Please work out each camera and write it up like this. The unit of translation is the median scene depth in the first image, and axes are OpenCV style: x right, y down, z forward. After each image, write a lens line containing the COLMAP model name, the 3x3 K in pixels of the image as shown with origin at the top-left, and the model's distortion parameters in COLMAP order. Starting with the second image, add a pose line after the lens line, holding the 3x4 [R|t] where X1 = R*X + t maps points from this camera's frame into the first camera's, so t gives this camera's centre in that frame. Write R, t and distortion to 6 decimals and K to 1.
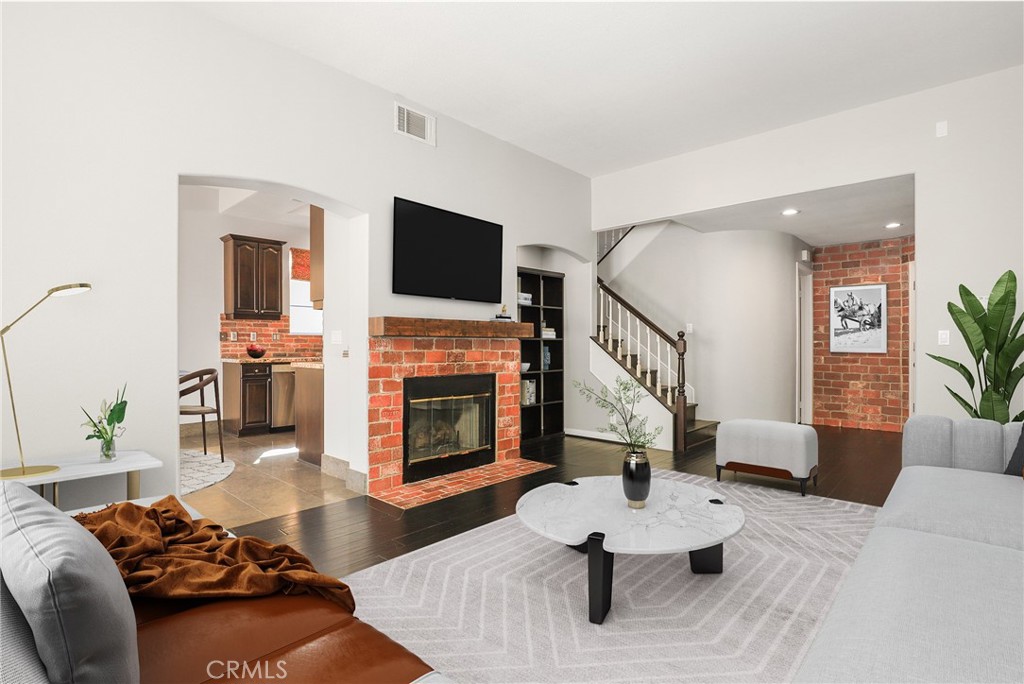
lens RADIAL K [[481.0, 0, 512.0], [0, 481.0, 342.0], [0, 0, 1]] dist [-0.017802, 0.000073]
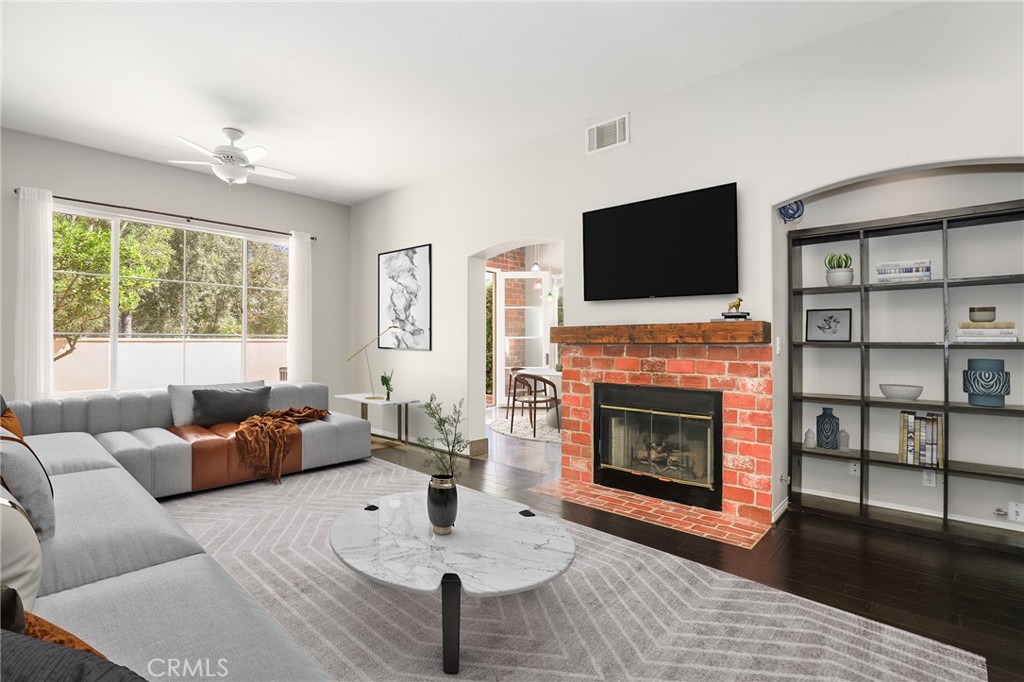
lens RADIAL K [[481.0, 0, 512.0], [0, 481.0, 341.0], [0, 0, 1]] dist [-0.017802, 0.000073]
pose [[0.034629, -0.003166, -0.999395, 0.794285], [0.006671, 0.999973, -0.002936, -0.014153], [0.999378, -0.006565, 0.034650, 0.758969]]
